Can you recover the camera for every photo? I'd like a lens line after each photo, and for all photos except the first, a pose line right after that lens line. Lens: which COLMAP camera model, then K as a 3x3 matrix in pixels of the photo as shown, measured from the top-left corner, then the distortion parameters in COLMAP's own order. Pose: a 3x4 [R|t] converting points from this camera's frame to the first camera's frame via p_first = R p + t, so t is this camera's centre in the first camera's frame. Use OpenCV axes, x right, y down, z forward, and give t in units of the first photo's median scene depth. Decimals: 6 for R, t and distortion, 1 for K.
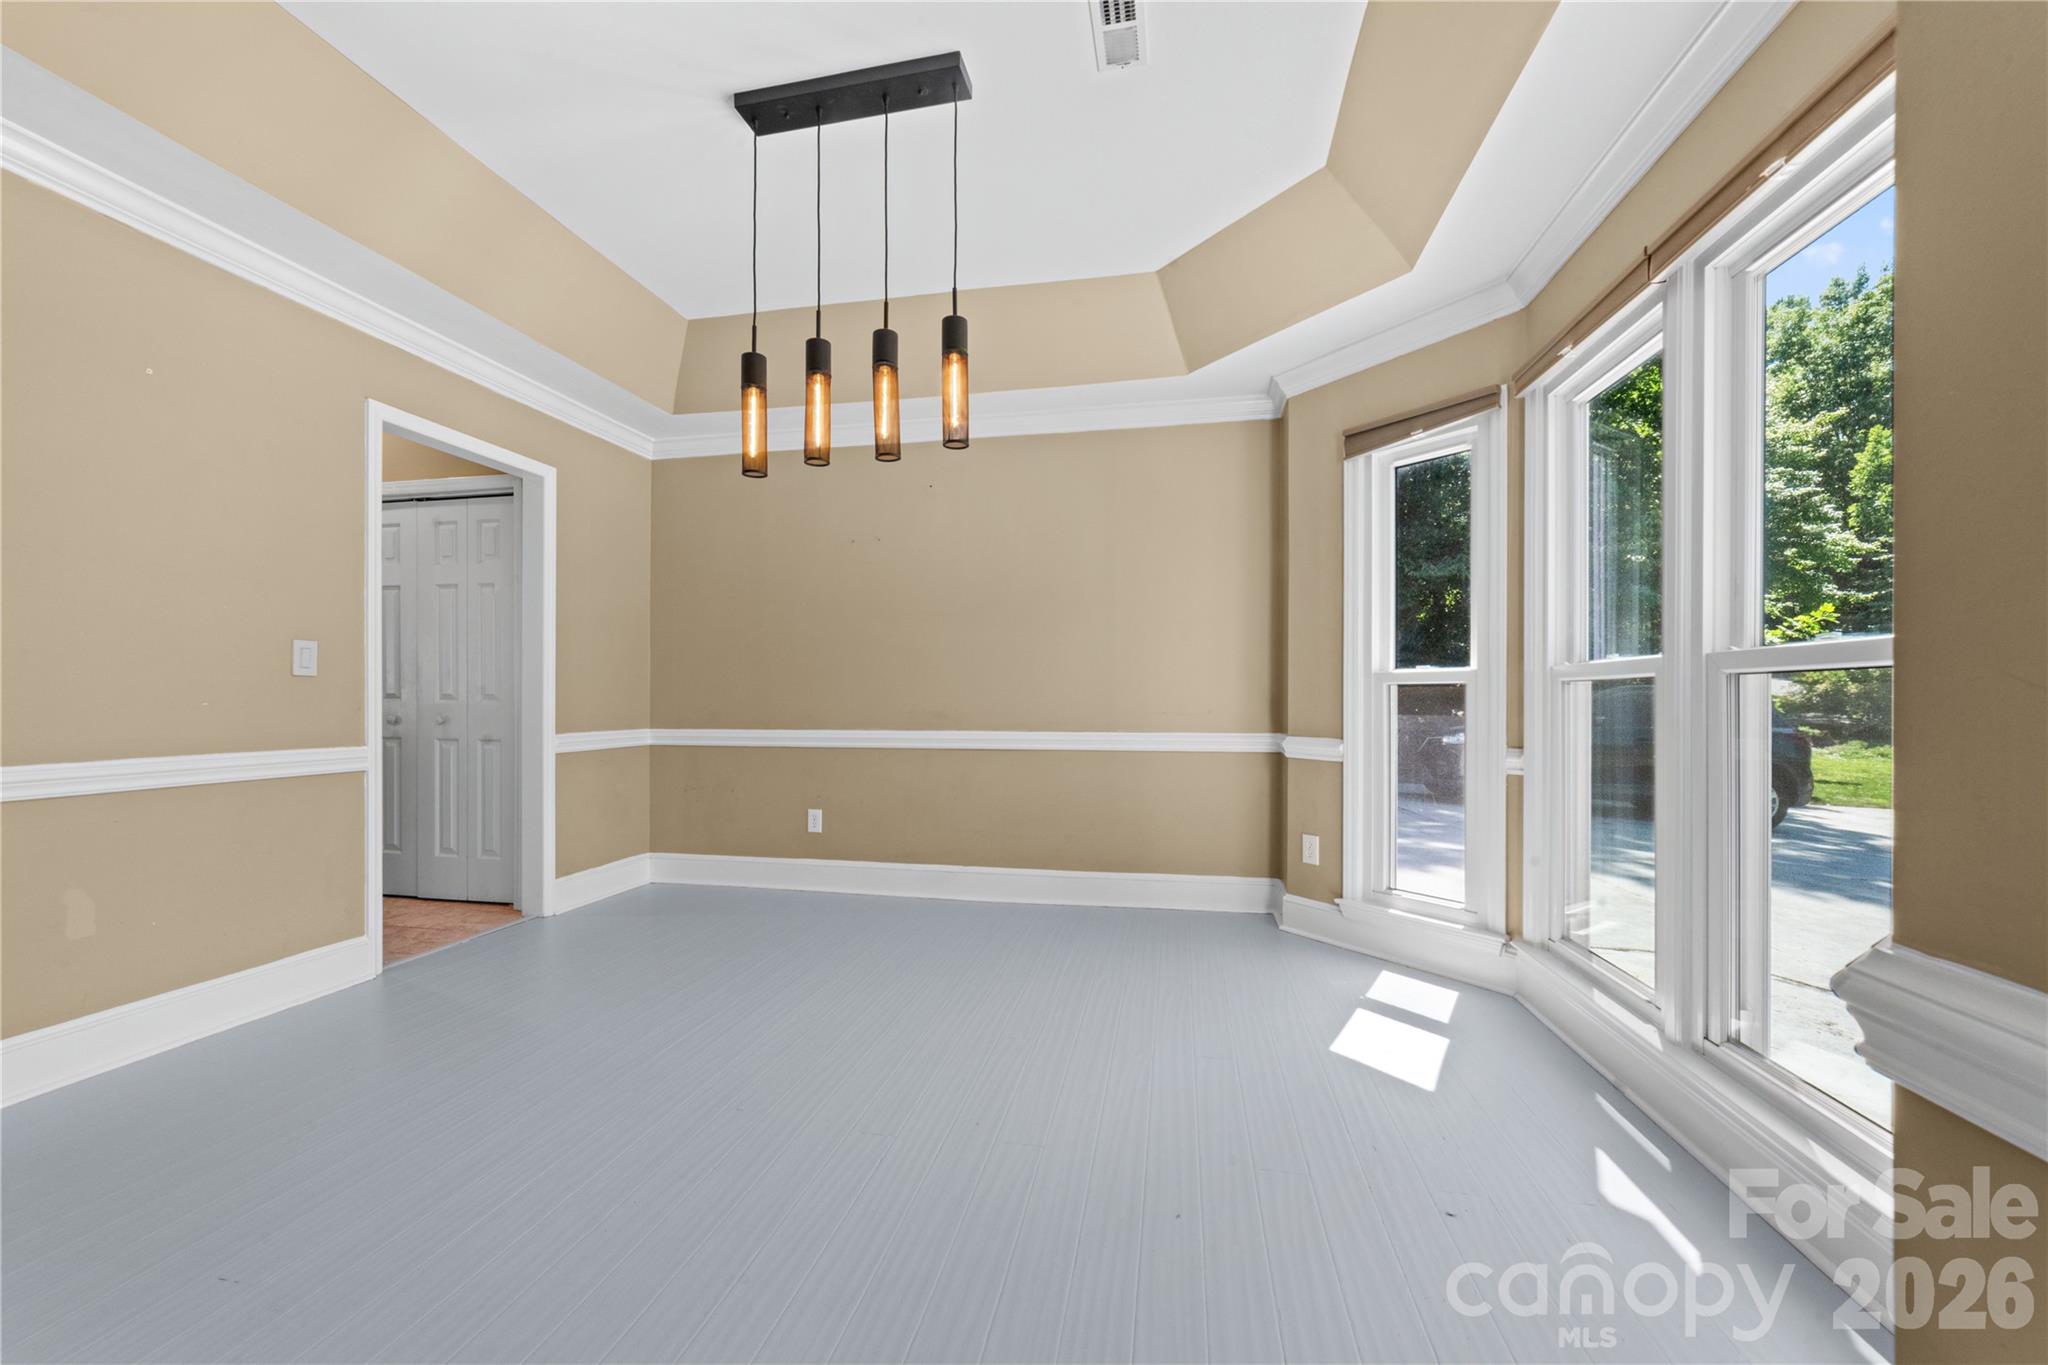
lens RADIAL K [[790.5, 0, 1019.2], [0, 790.5, 700.8], [0, 0, 1]] dist [-0.020763, 0.000061]
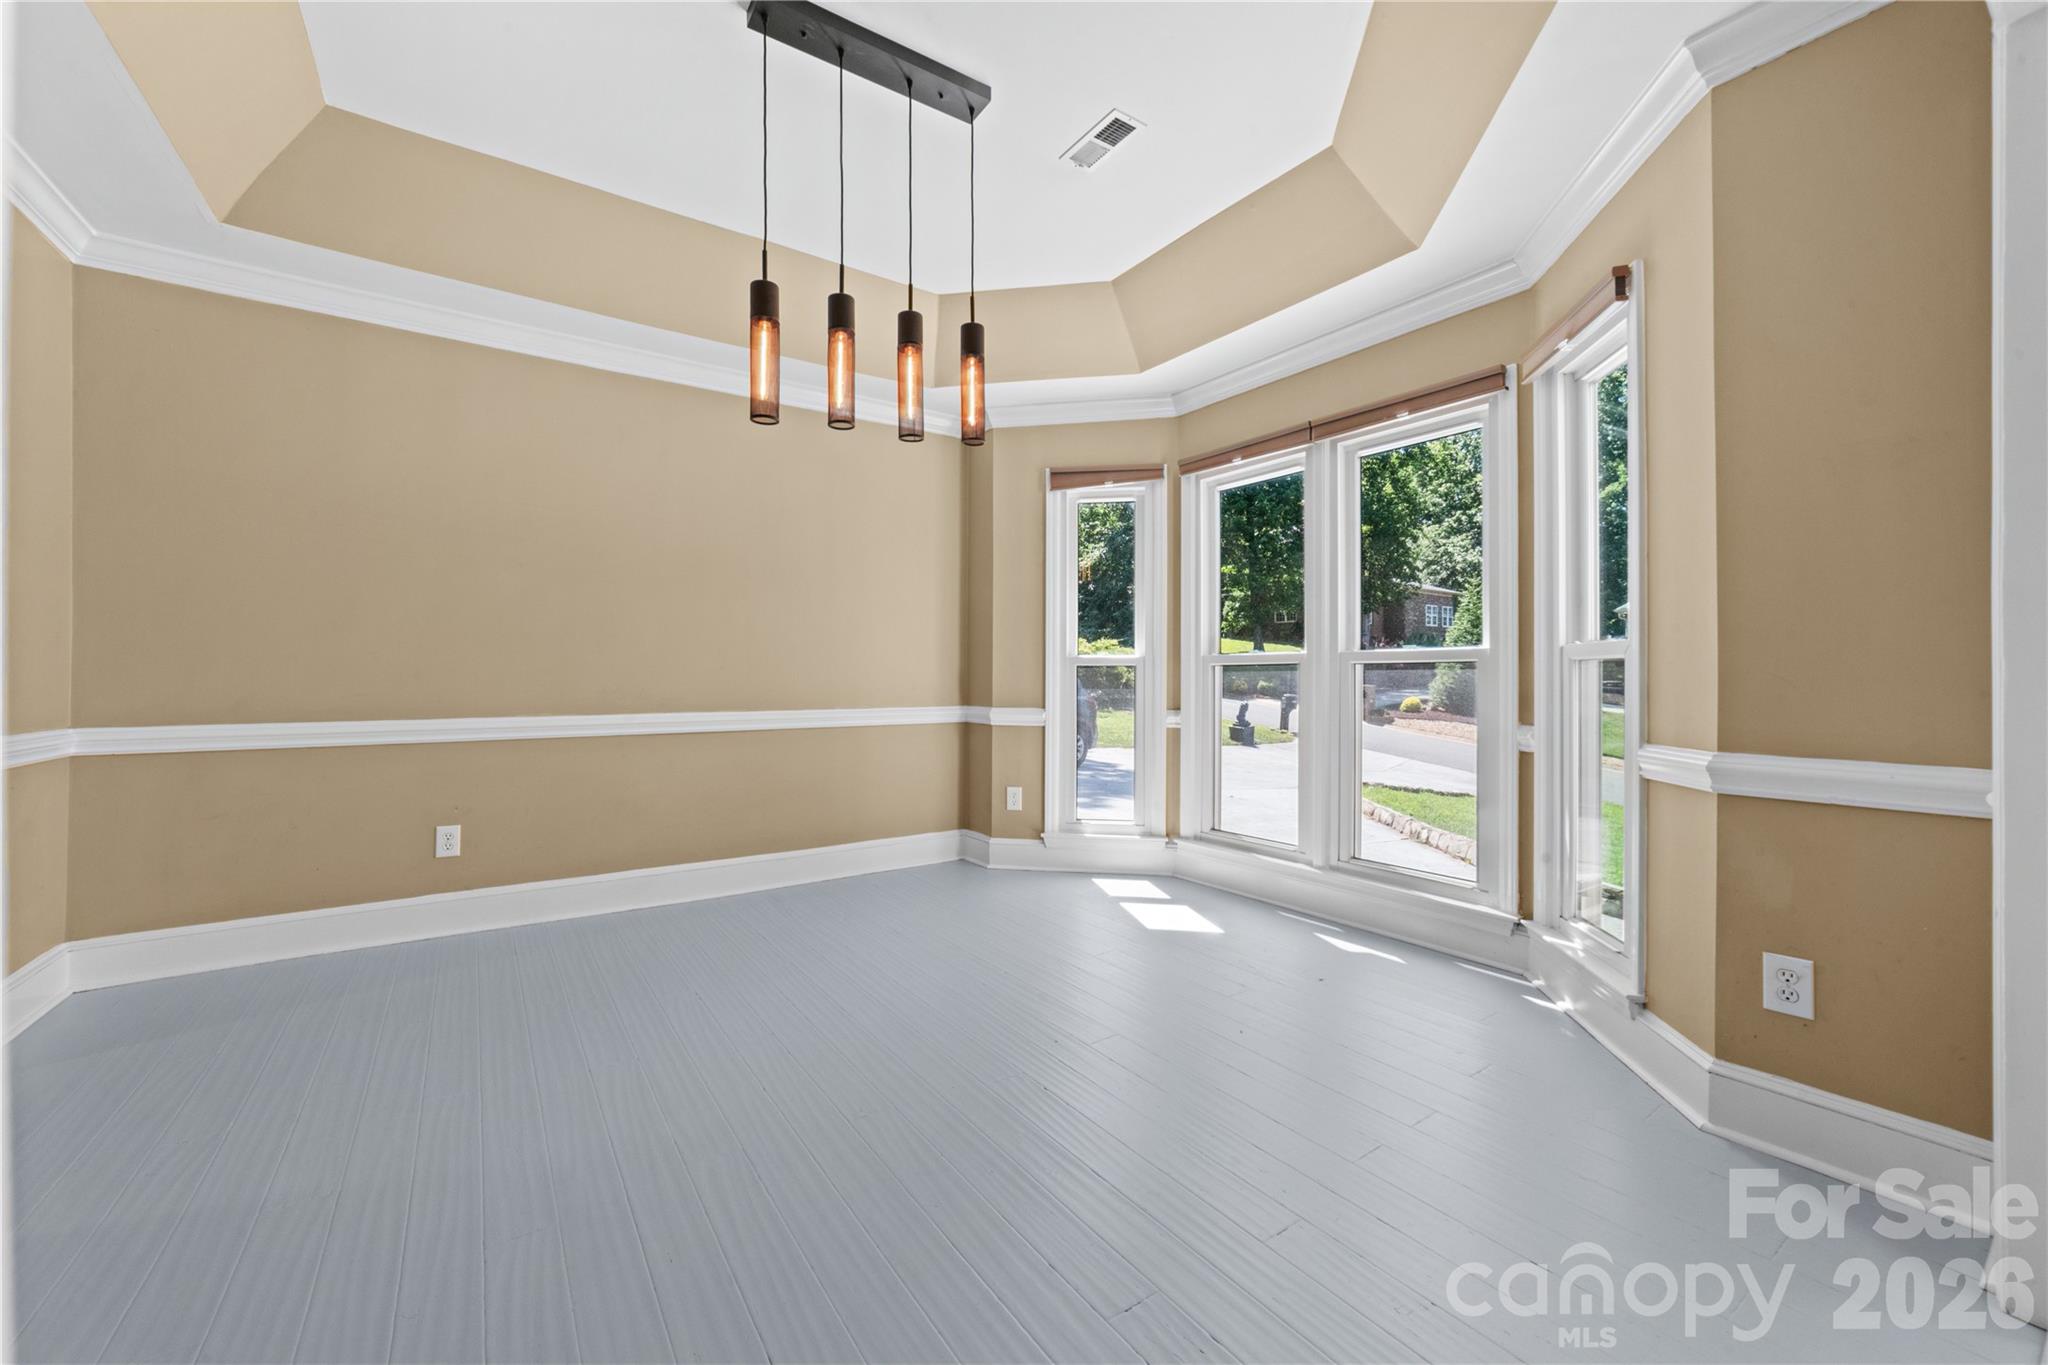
lens RADIAL K [[803.0, 0, 1015.4], [0, 803.0, 685.4], [0, 0, 1]] dist [-0.021378, 0.010419]
pose [[0.697907, -0.008142, 0.716142, -0.610340], [0.002026, 0.999954, 0.009395, -0.001513], [-0.716185, -0.005106, 0.697892, 0.133225]]
